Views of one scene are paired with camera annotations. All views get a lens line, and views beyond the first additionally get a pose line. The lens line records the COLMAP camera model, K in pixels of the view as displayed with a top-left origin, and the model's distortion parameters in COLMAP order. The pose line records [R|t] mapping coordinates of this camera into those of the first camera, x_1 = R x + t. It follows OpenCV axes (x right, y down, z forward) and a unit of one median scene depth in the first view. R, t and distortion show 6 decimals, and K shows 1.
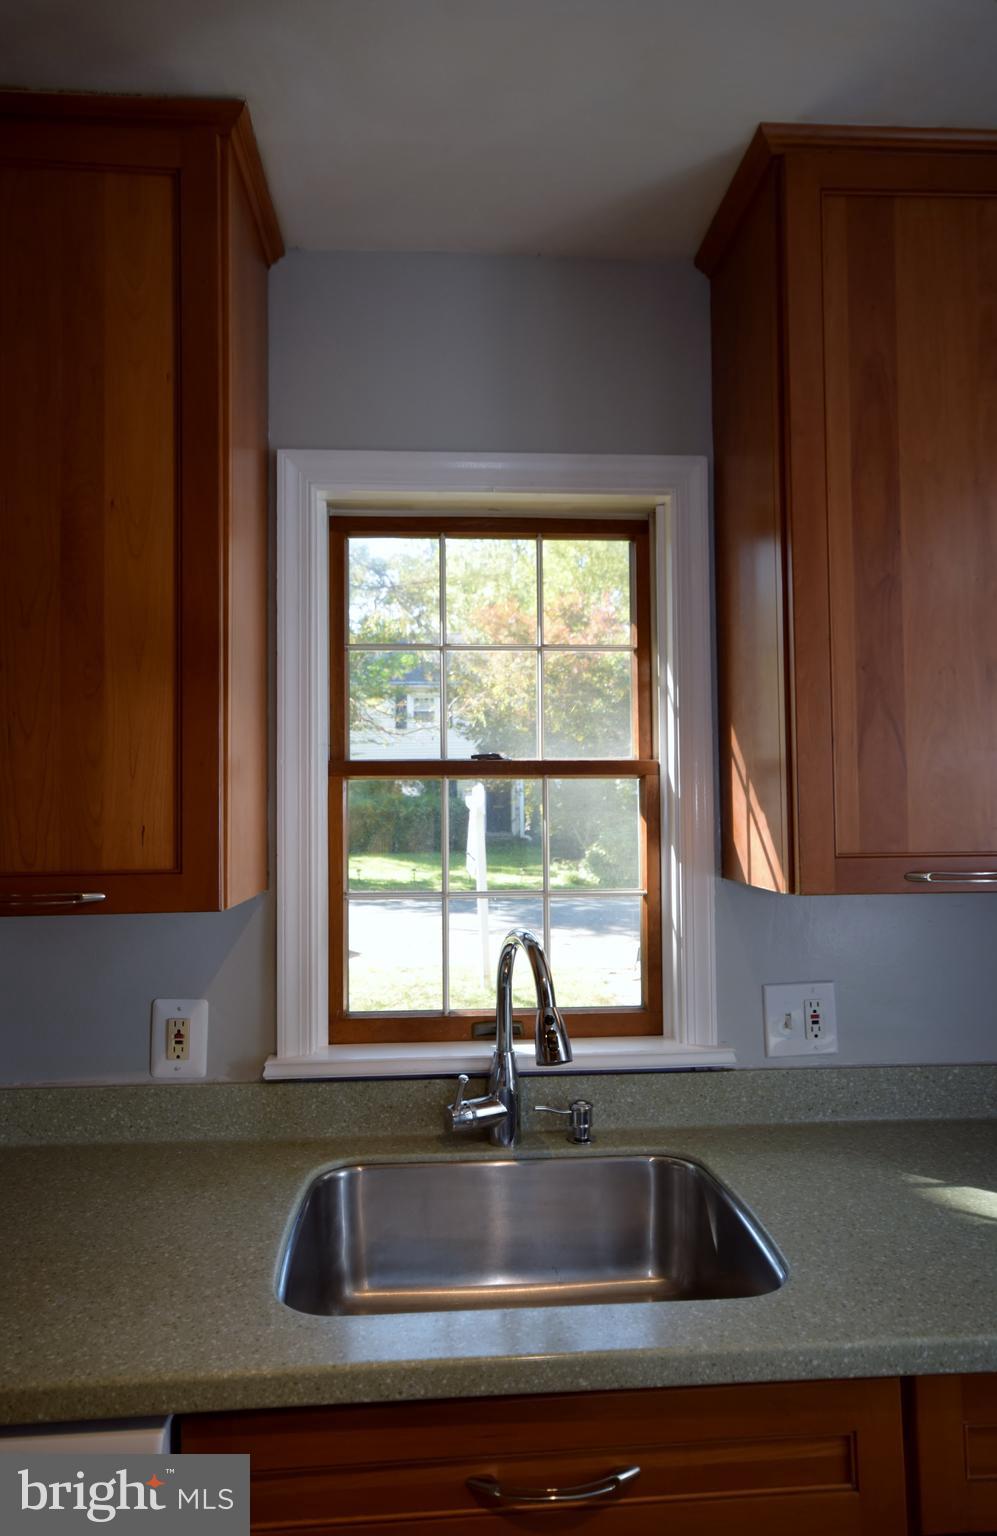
lens RADIAL K [[910.1, 0, 498.5], [0, 910.1, 768.0], [0, 0, 1]] dist [0.005035, 0.001030]
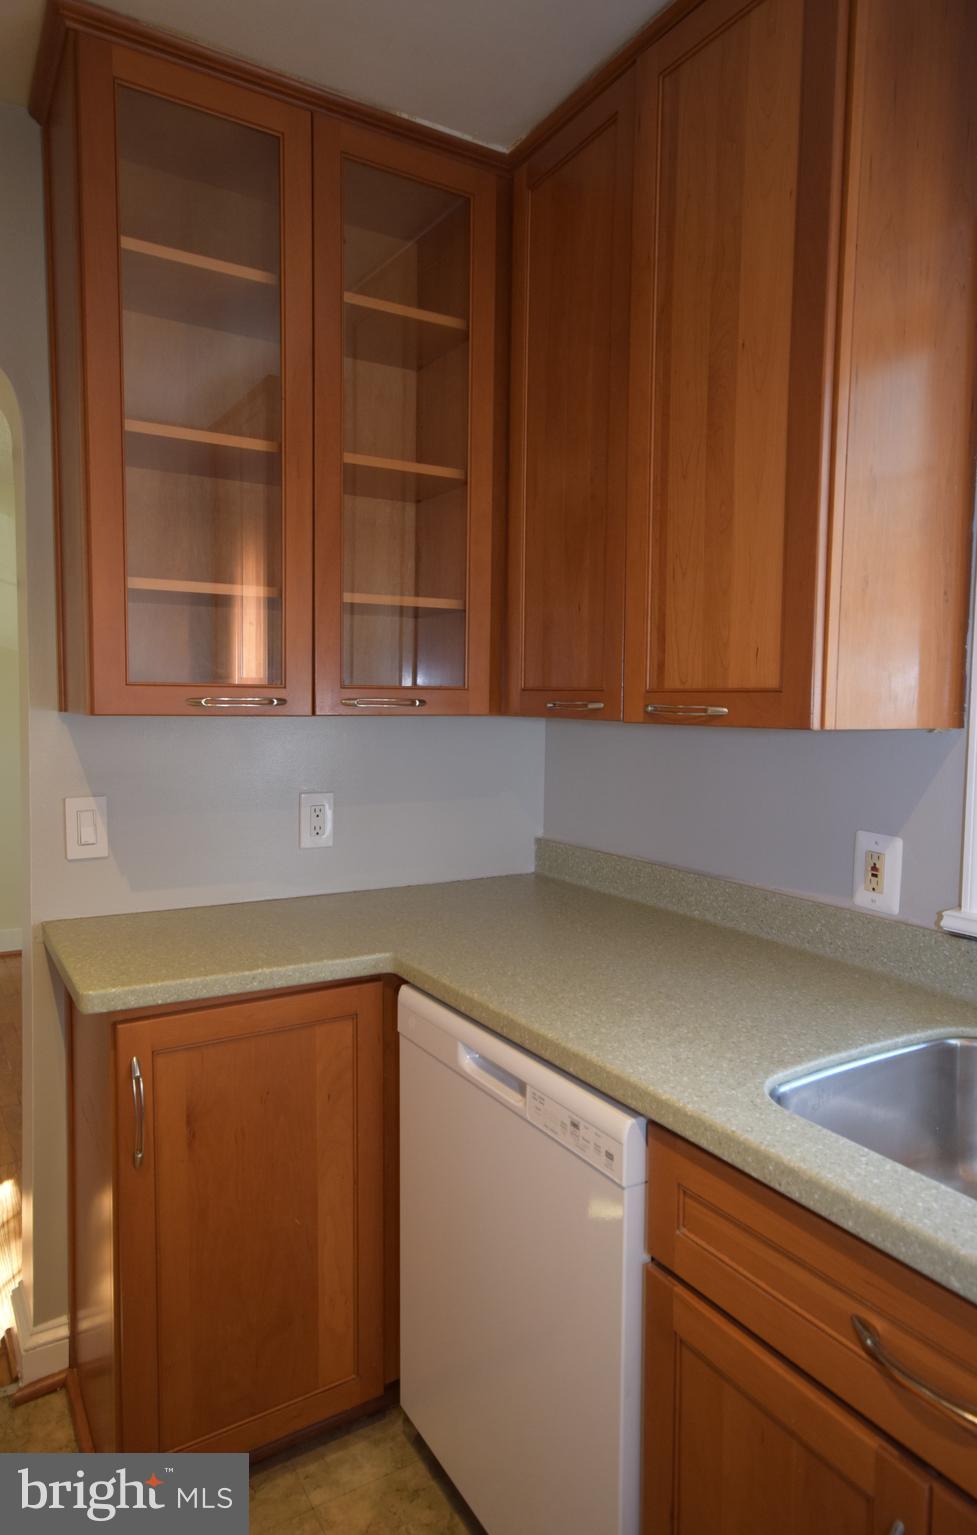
lens RADIAL K [[946.8, 0, 488.5], [0, 946.8, 767.5], [0, 0, 1]] dist [0.003008, -0.000872]
pose [[0.464547, 0.081040, -0.881832, 0.459811], [0.028871, 0.993888, 0.106547, 0.075053], [0.885077, -0.074956, 0.459369, 0.192824]]
